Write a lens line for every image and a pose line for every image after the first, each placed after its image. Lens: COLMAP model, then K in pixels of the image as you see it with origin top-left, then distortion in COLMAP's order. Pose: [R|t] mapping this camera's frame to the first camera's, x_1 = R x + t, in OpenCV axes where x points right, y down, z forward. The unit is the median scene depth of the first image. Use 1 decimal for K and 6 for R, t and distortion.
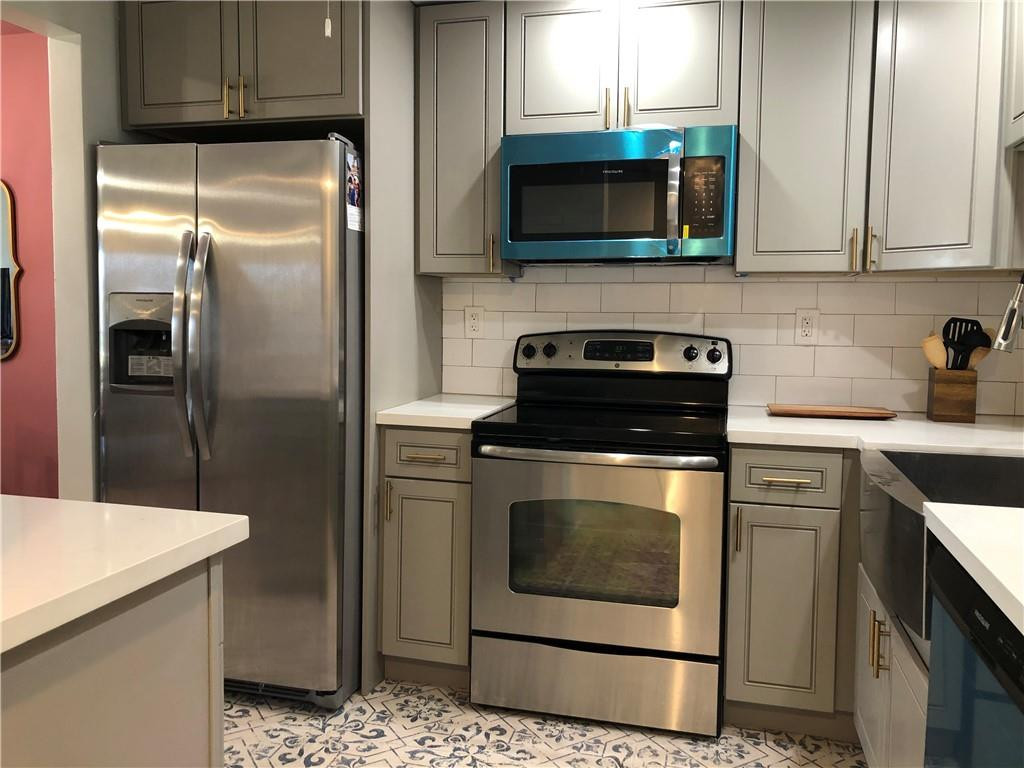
lens RADIAL K [[844.2, 0, 509.5], [0, 844.2, 379.7], [0, 0, 1]] dist [0.033922, -0.011549]
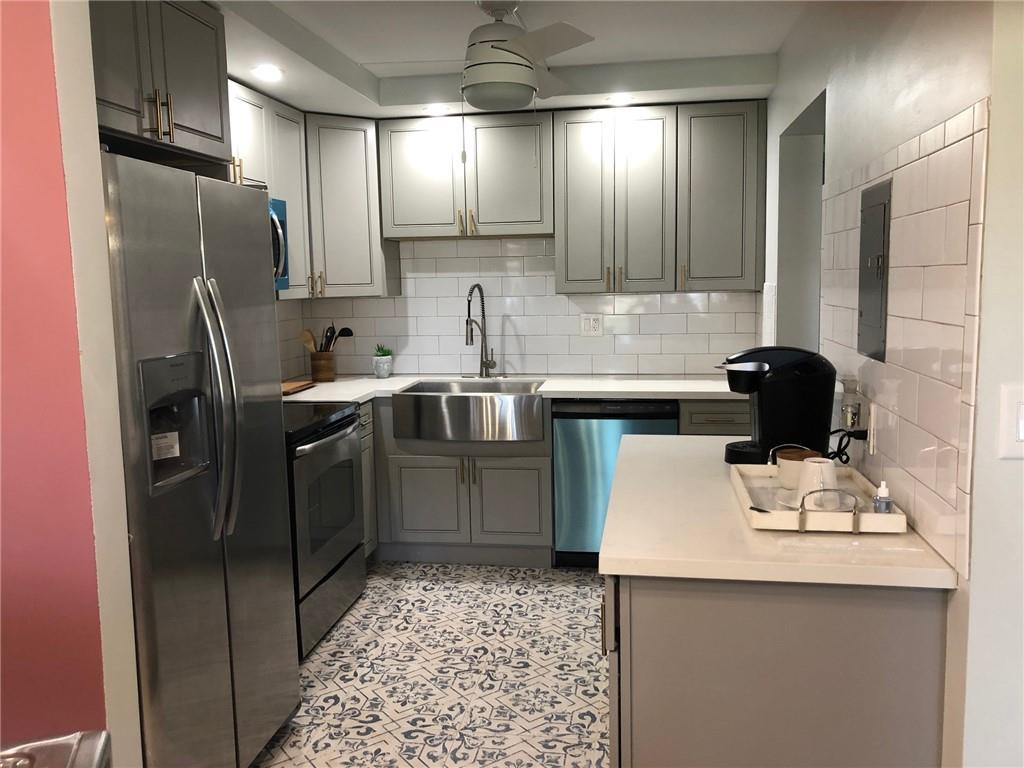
lens RADIAL K [[844.2, 0, 509.5], [0, 844.2, 379.7], [0, 0, 1]] dist [0.033922, -0.011549]
pose [[-0.099351, -0.129574, 0.986580, -1.312764], [0.106961, 0.984350, 0.140052, -0.166140], [-0.989287, 0.119440, -0.083936, 0.809246]]
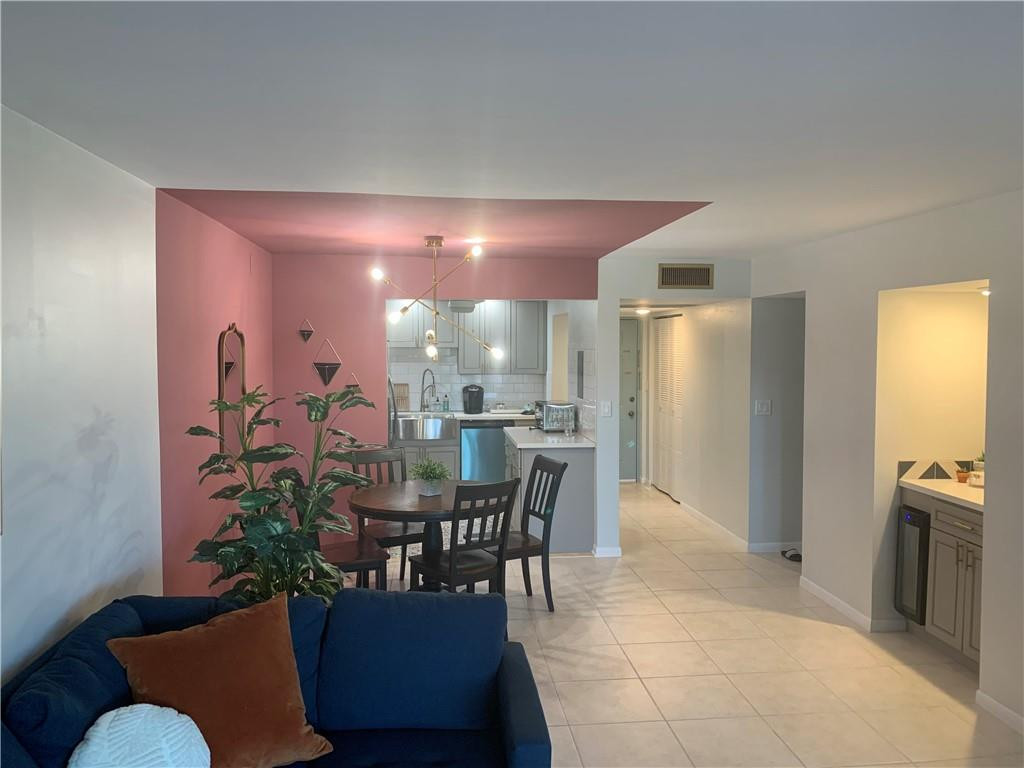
lens RADIAL K [[782.3, 0, 509.0], [0, 782.3, 363.6], [0, 0, 1]] dist [0.047112, -0.005571]
pose [[-0.351302, -0.034574, 0.935624, -3.080370], [0.079428, 0.994615, 0.066577, -0.361040], [-0.932887, 0.097703, -0.346664, 1.597899]]
